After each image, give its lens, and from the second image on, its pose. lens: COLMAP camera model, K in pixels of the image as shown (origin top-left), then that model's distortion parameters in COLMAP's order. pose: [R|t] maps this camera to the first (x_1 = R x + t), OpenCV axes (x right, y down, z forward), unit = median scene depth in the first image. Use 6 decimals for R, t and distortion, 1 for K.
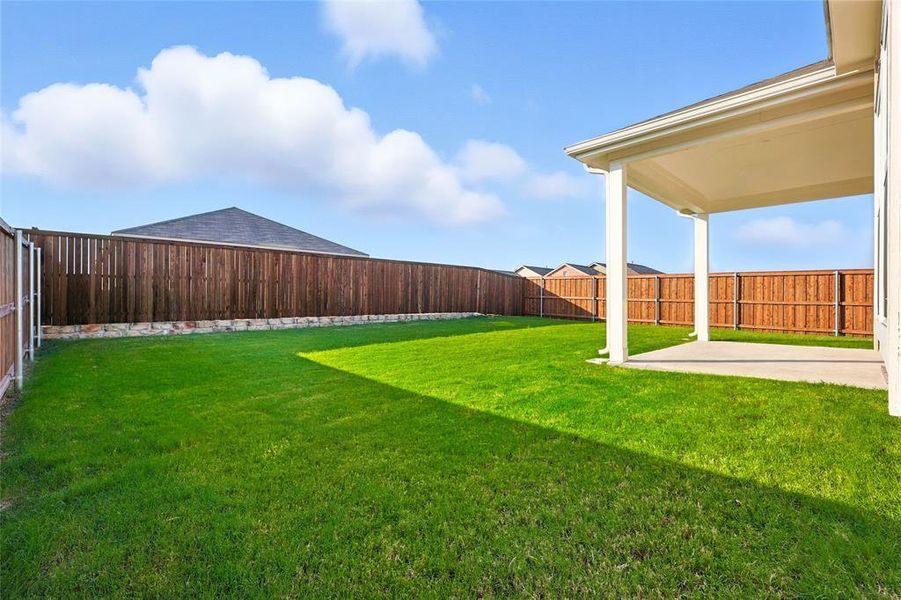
lens RADIAL K [[395.3, 0, 458.6], [0, 395.3, 299.4], [0, 0, 1]] dist [0.004153, -0.000011]
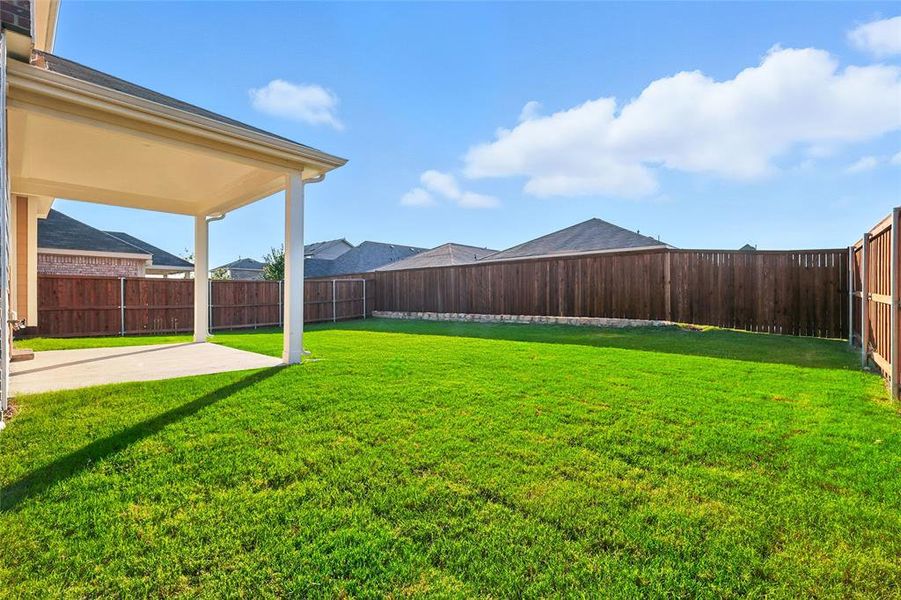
lens RADIAL K [[395.3, 0, 453.5], [0, 395.3, 298.5], [0, 0, 1]] dist [0.004153, -0.000011]
pose [[0.078749, -0.002163, -0.996892, 0.751741], [0.001877, 0.999996, -0.002021, -0.002308], [0.996893, -0.001712, 0.078753, 0.701305]]
